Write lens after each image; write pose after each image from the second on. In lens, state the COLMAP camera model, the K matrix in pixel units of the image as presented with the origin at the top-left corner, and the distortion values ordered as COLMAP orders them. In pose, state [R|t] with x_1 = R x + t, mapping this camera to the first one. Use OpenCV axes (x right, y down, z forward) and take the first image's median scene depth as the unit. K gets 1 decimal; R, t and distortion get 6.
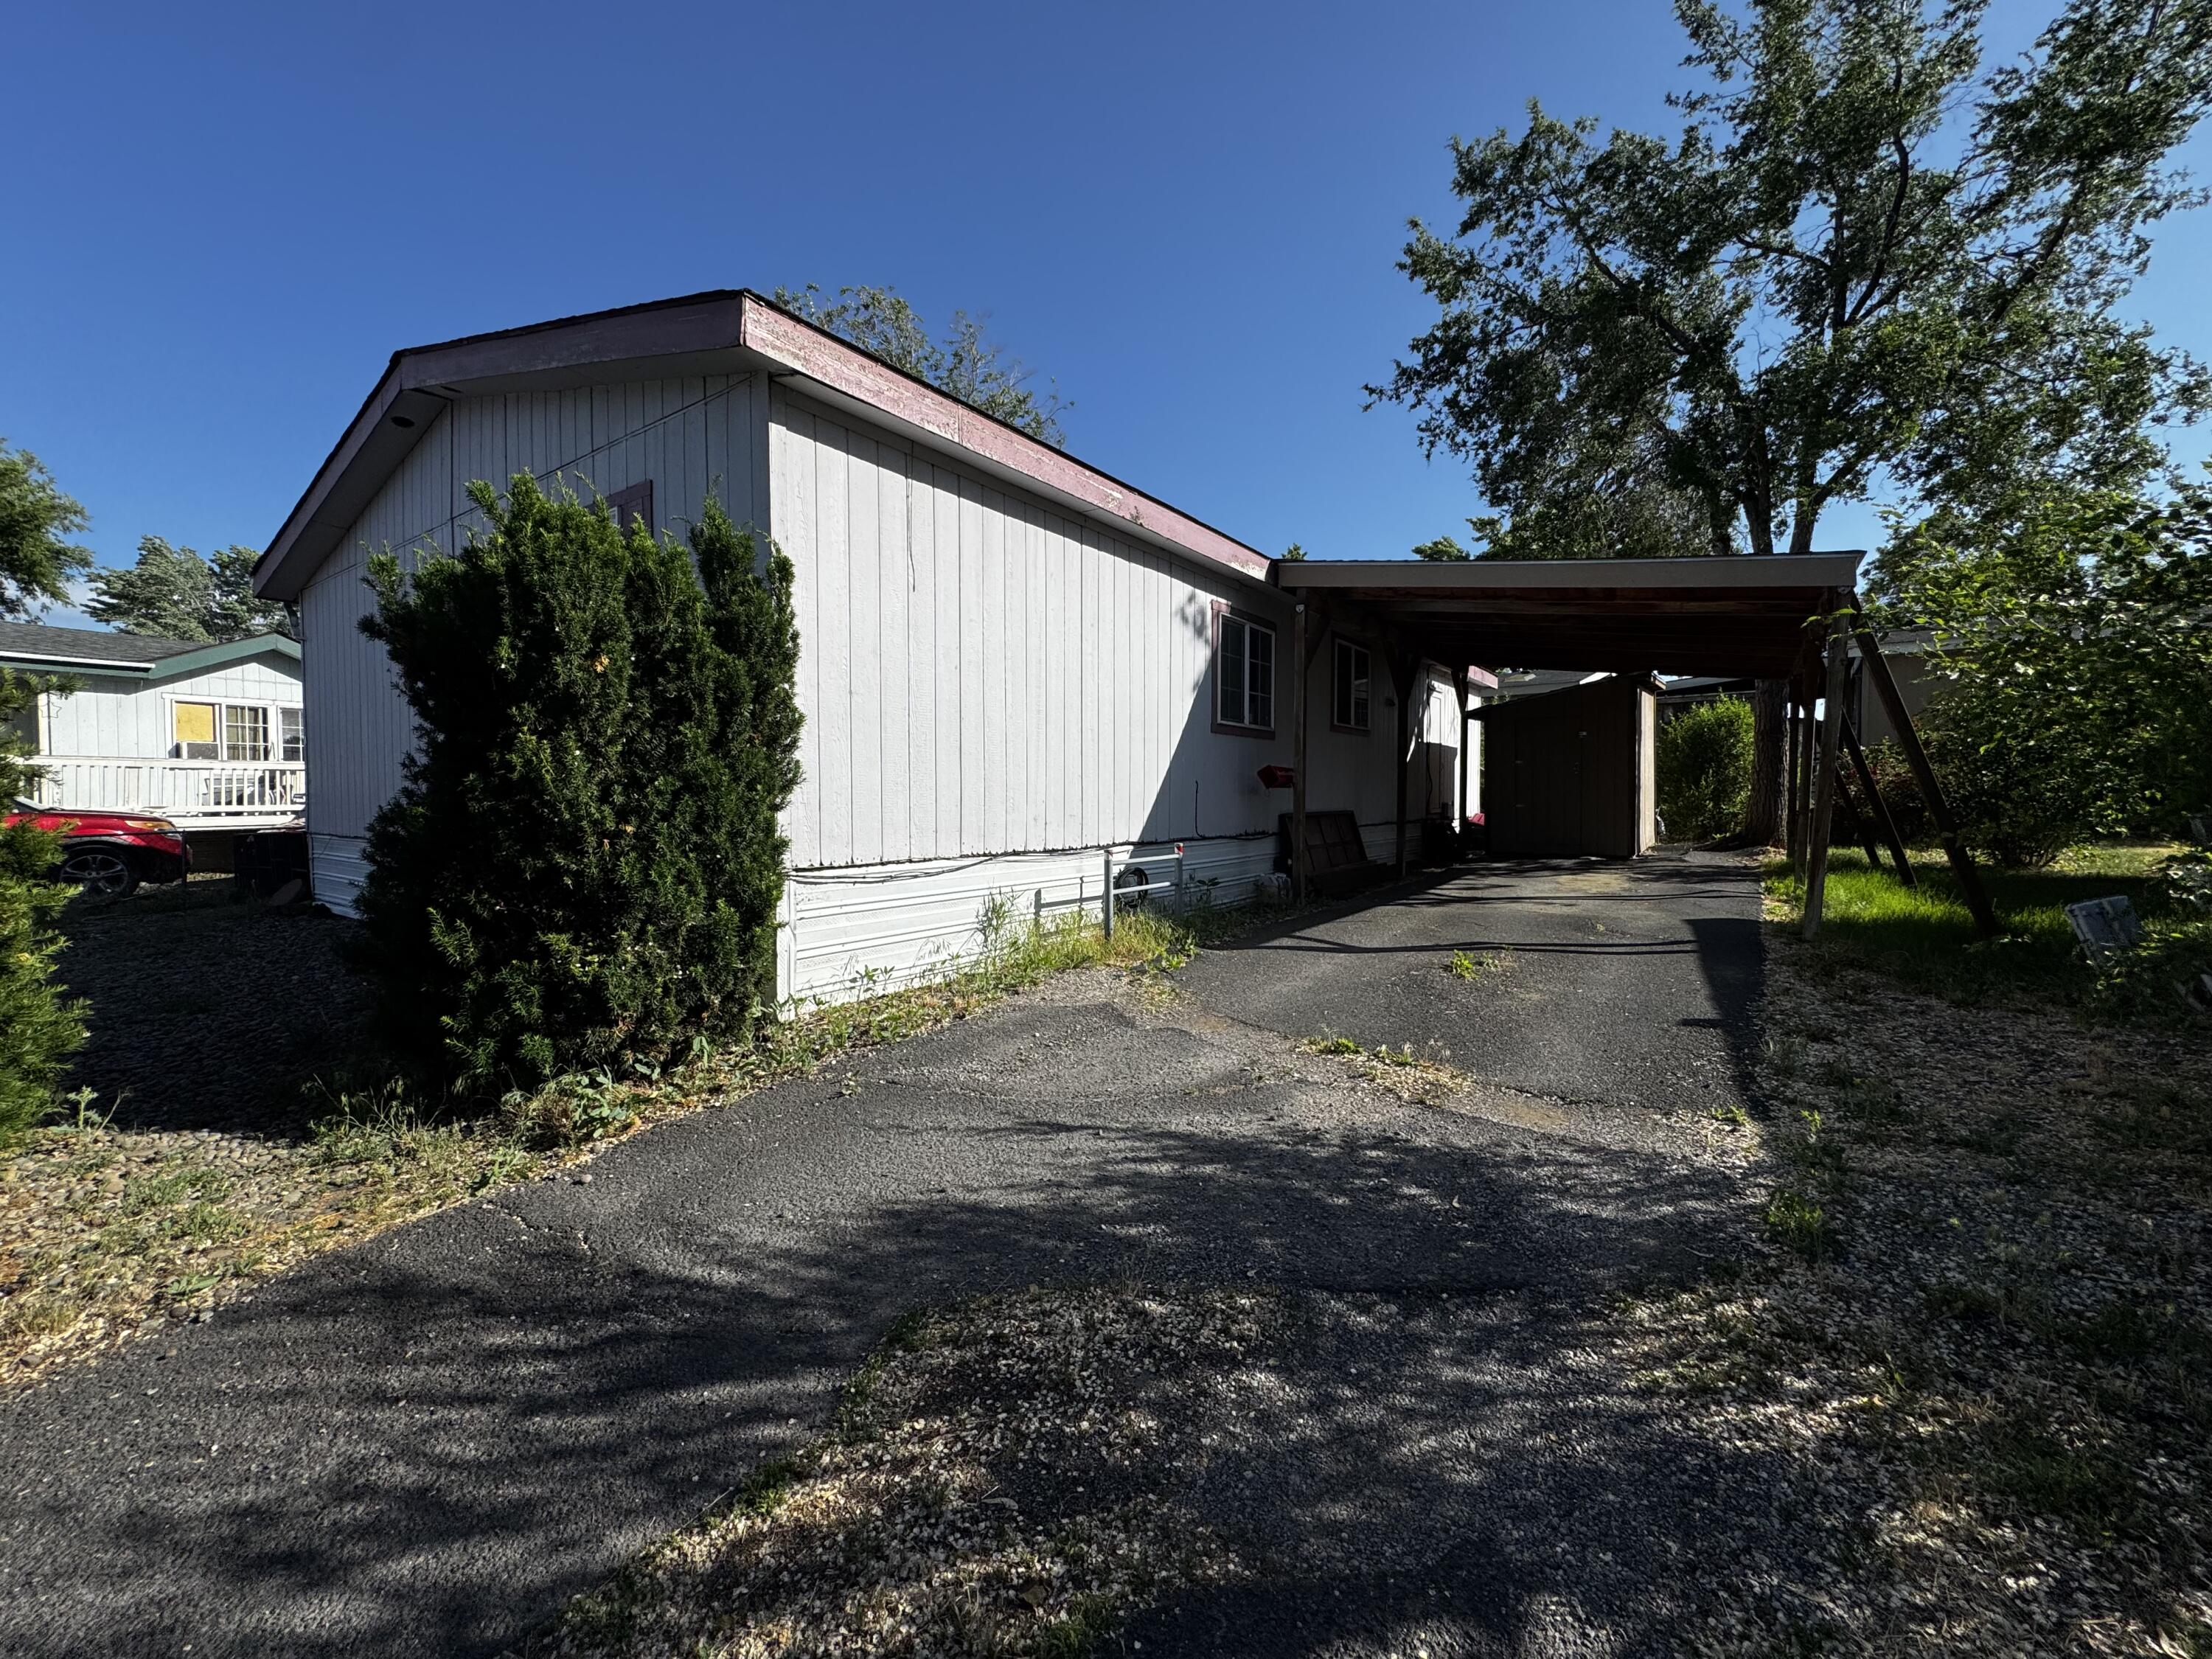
lens RADIAL K [[883.6, 0, 1112.1], [0, 883.6, 825.9], [0, 0, 1]] dist [-0.008299, 0.002869]
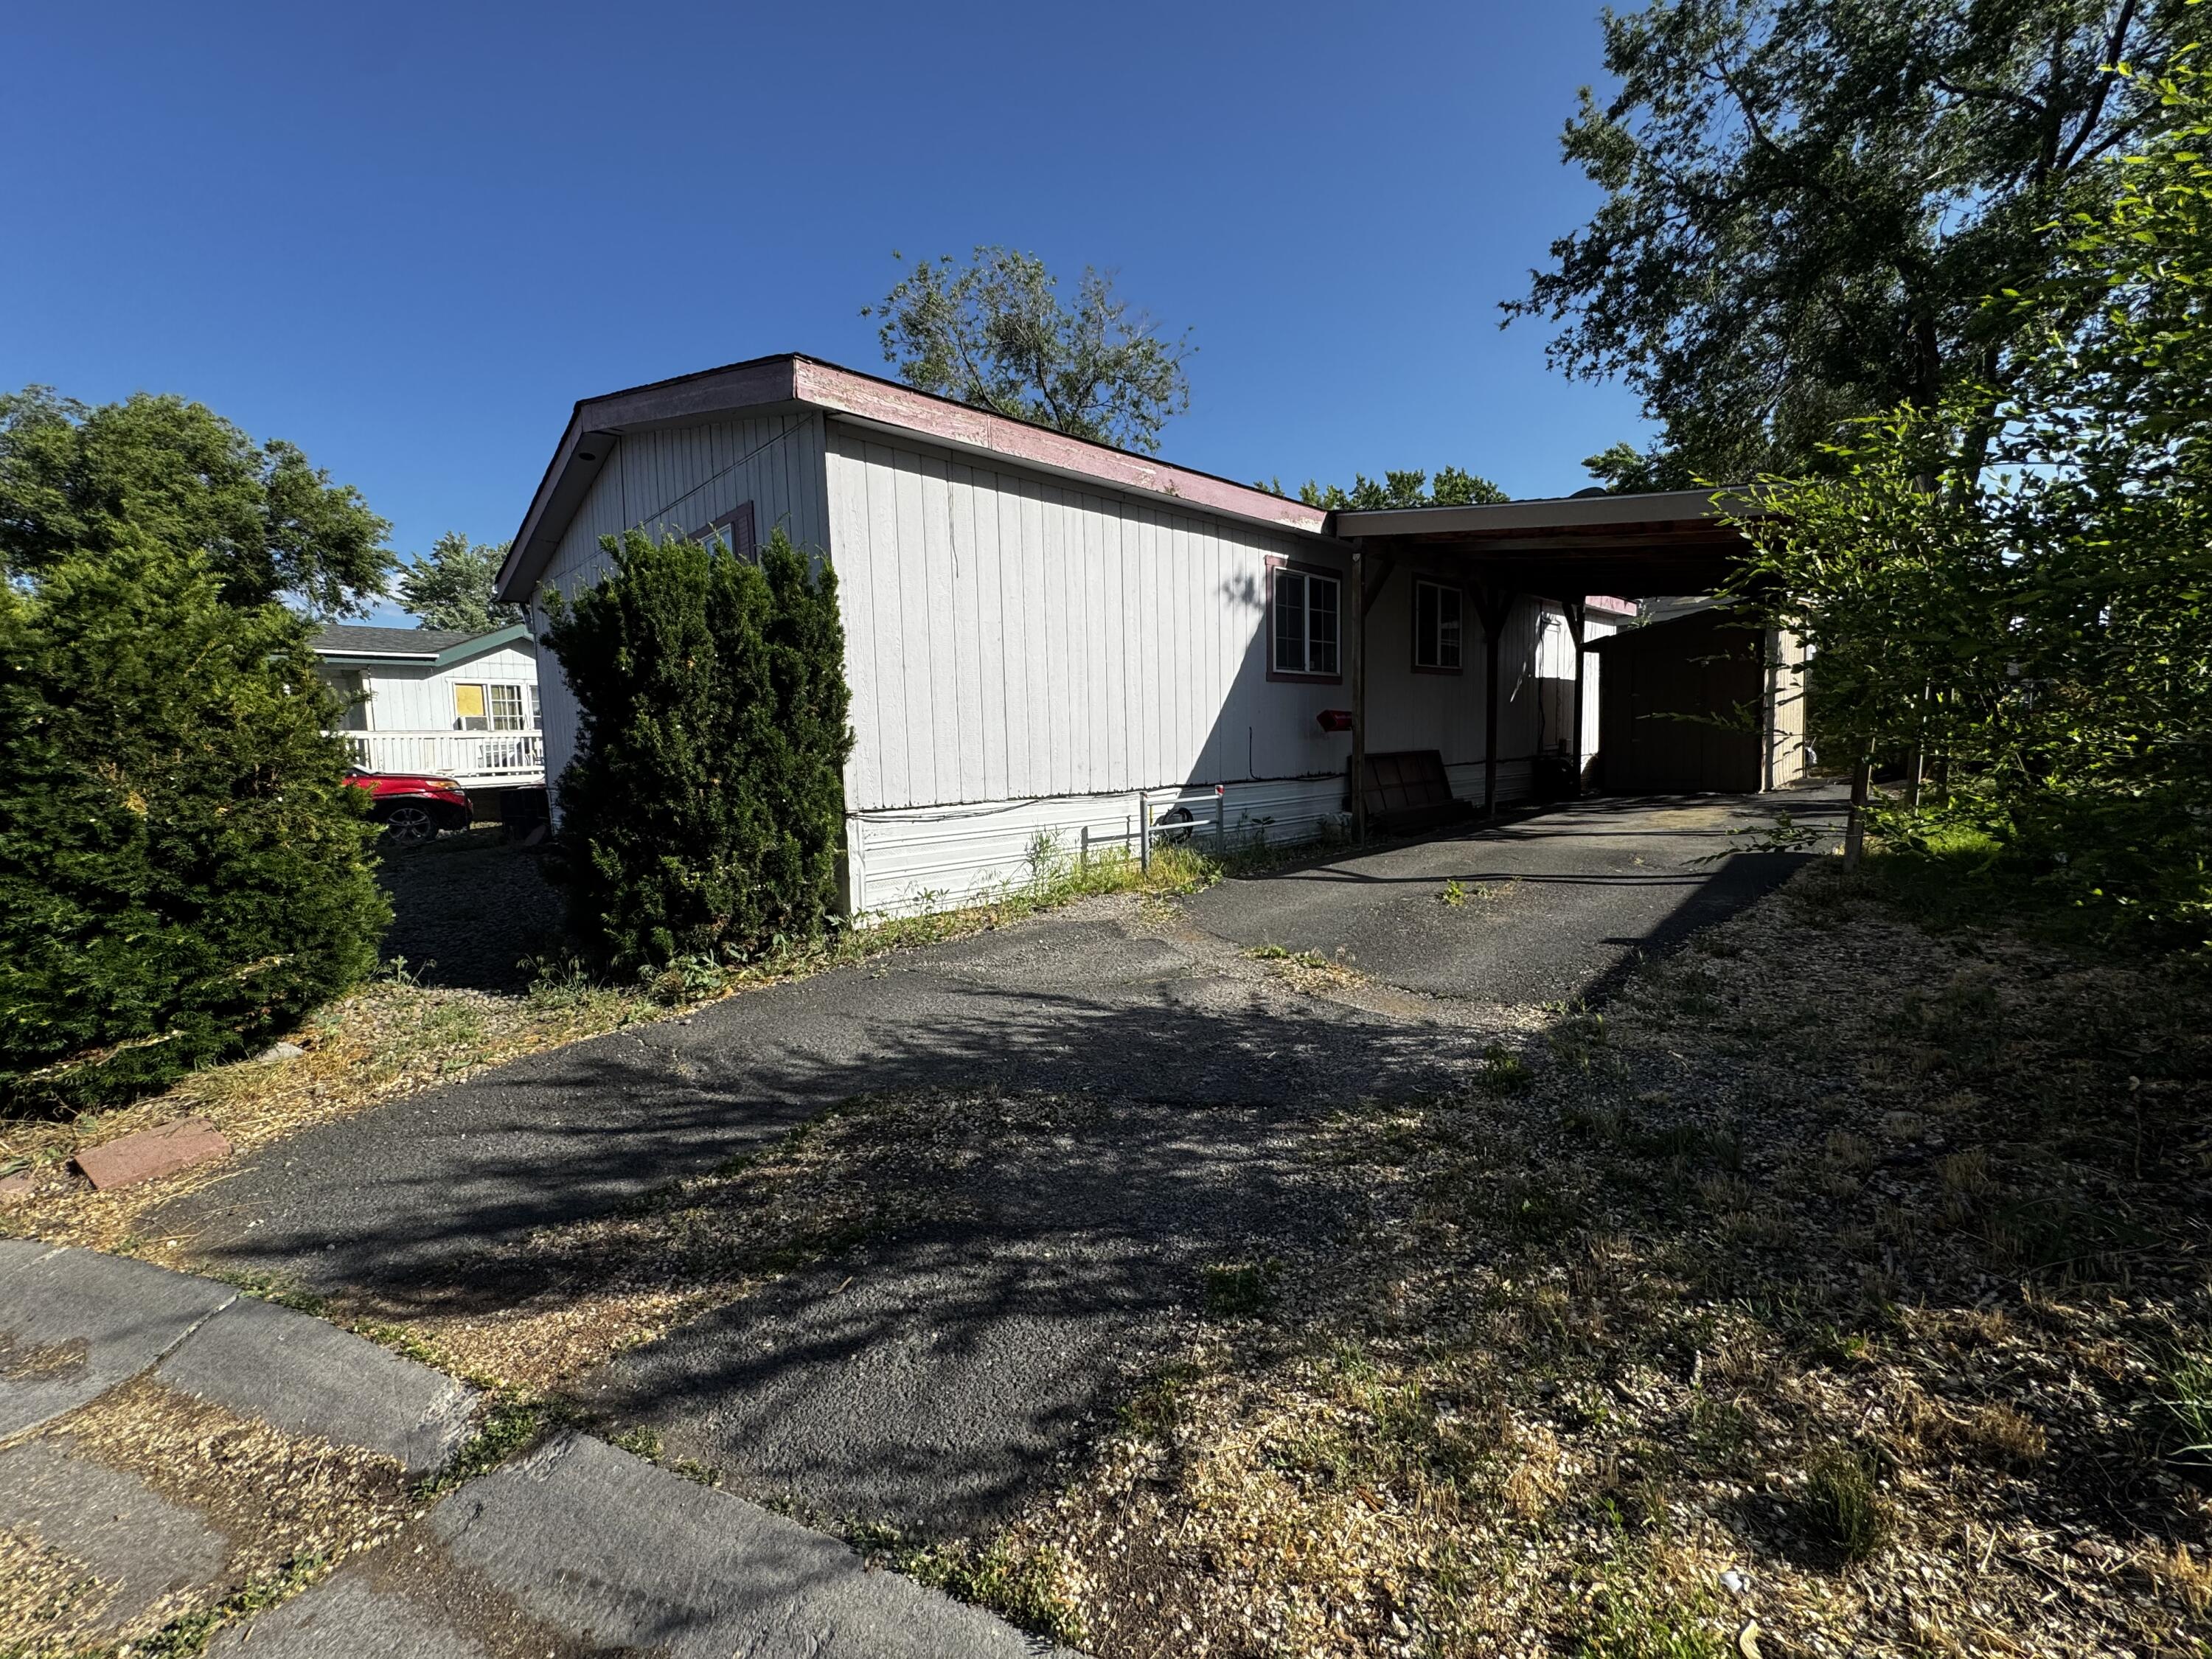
lens RADIAL K [[883.6, 0, 1117.9], [0, 883.6, 827.5], [0, 0, 1]] dist [-0.008299, 0.002869]
pose [[0.982792, -0.007065, -0.184578, 0.194003], [0.018988, 0.997839, 0.062905, 0.000414], [0.183735, -0.065327, 0.980803, -0.145735]]
